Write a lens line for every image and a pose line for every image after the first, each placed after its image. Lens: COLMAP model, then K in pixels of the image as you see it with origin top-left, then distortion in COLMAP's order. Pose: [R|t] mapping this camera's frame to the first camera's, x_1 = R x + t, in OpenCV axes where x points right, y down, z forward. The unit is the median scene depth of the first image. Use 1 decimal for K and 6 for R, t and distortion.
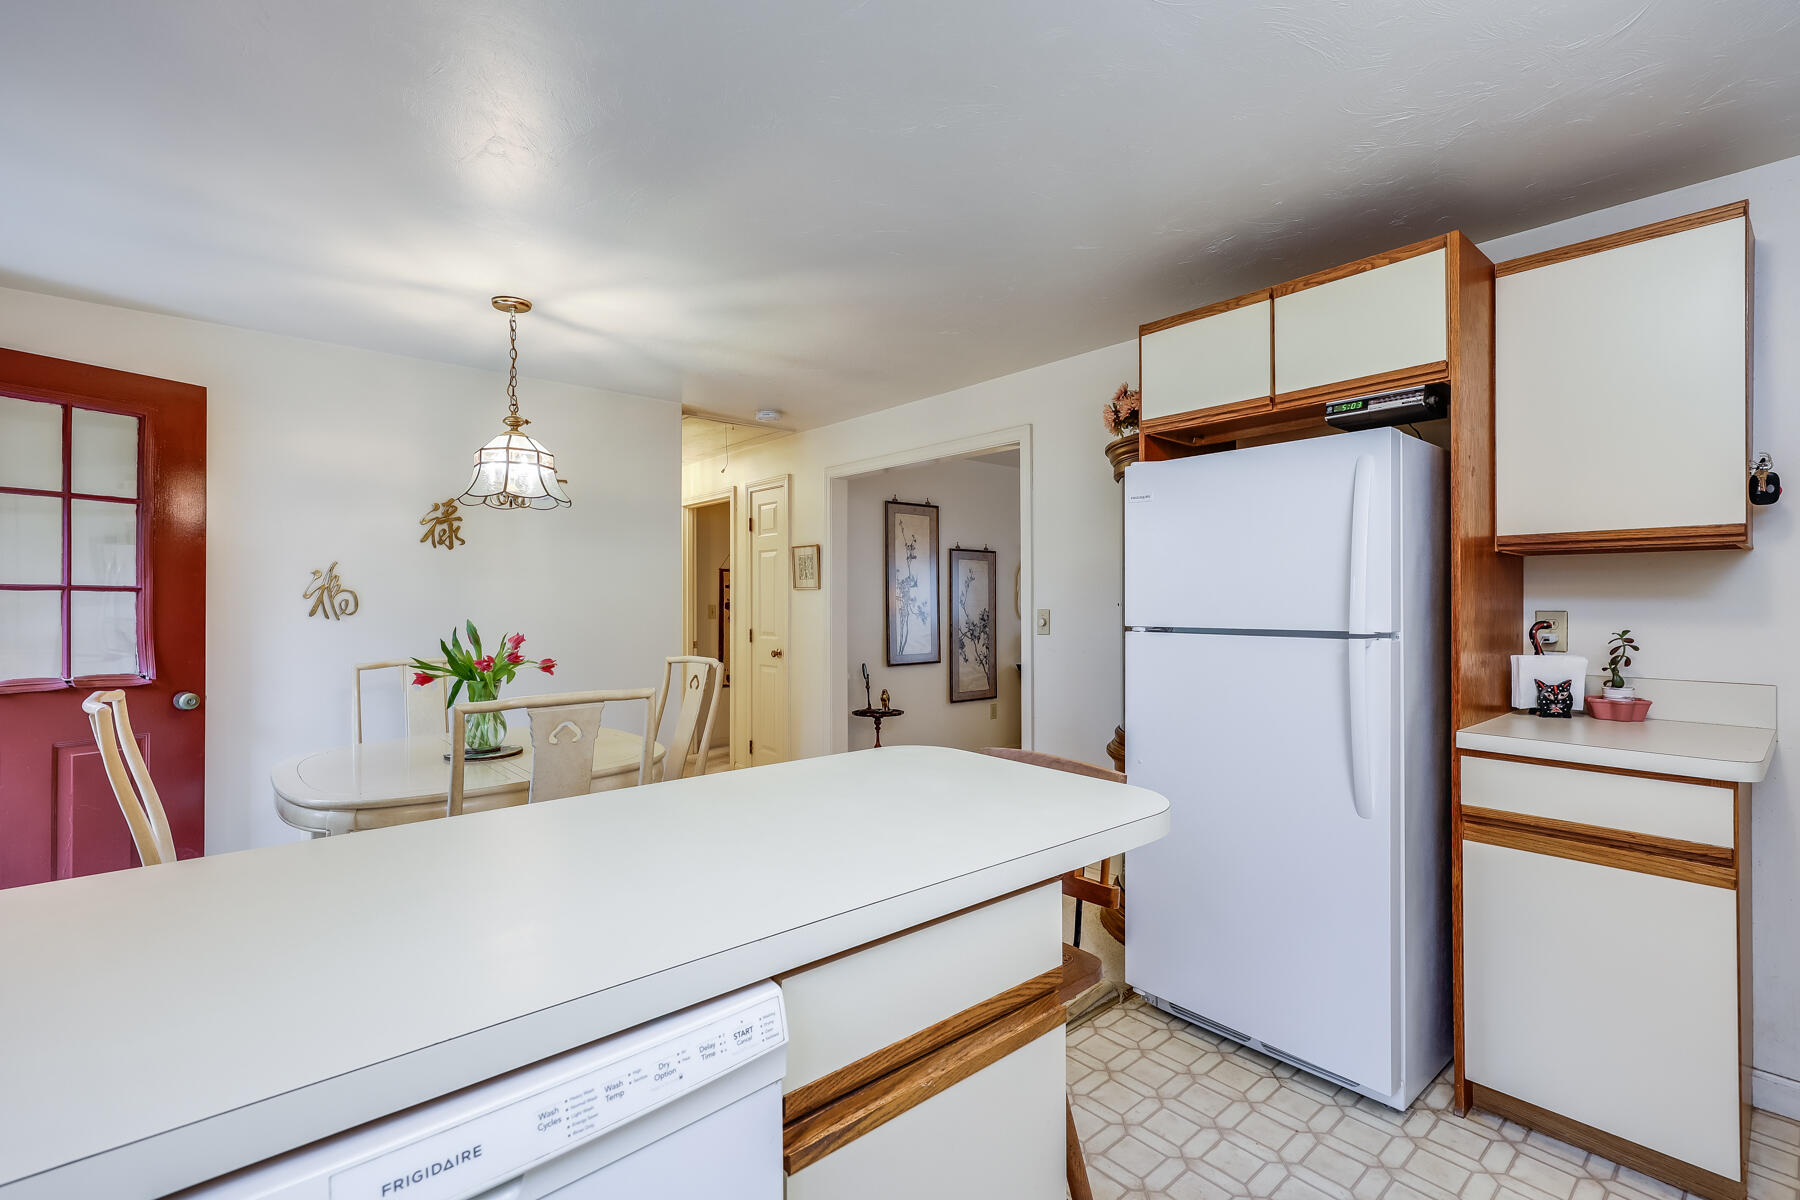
lens RADIAL K [[810.1, 0, 900.0], [0, 810.1, 600.0], [0, 0, 1]] dist [0.001074, -0.000038]
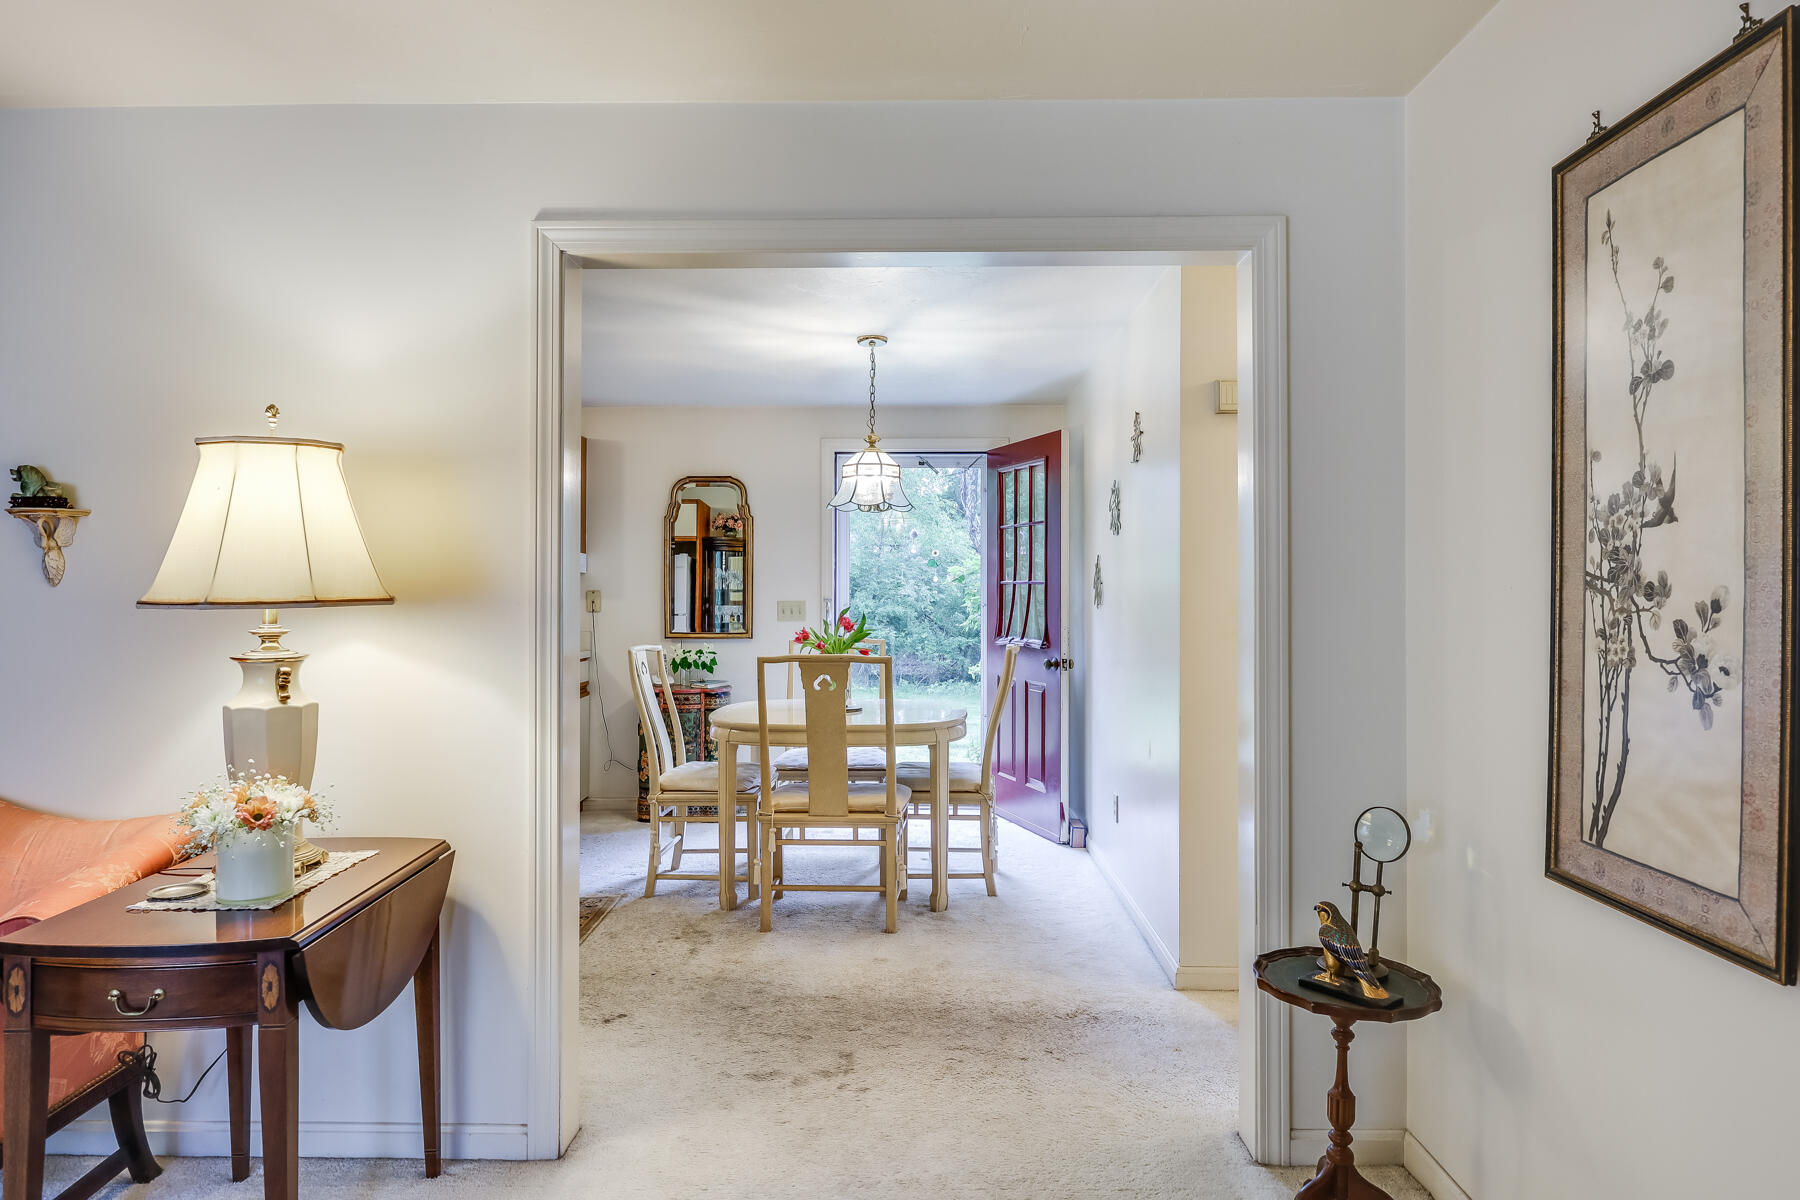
lens RADIAL K [[1112.6, 0, 898.5], [0, 1112.6, 579.6], [0, 0, 1]] dist [0.000416, -0.001348]
pose [[-0.673740, -0.002091, -0.738966, 0.539362], [0.006242, 0.999944, -0.008521, -0.002458], [0.738942, -0.010353, -0.673689, 1.660477]]
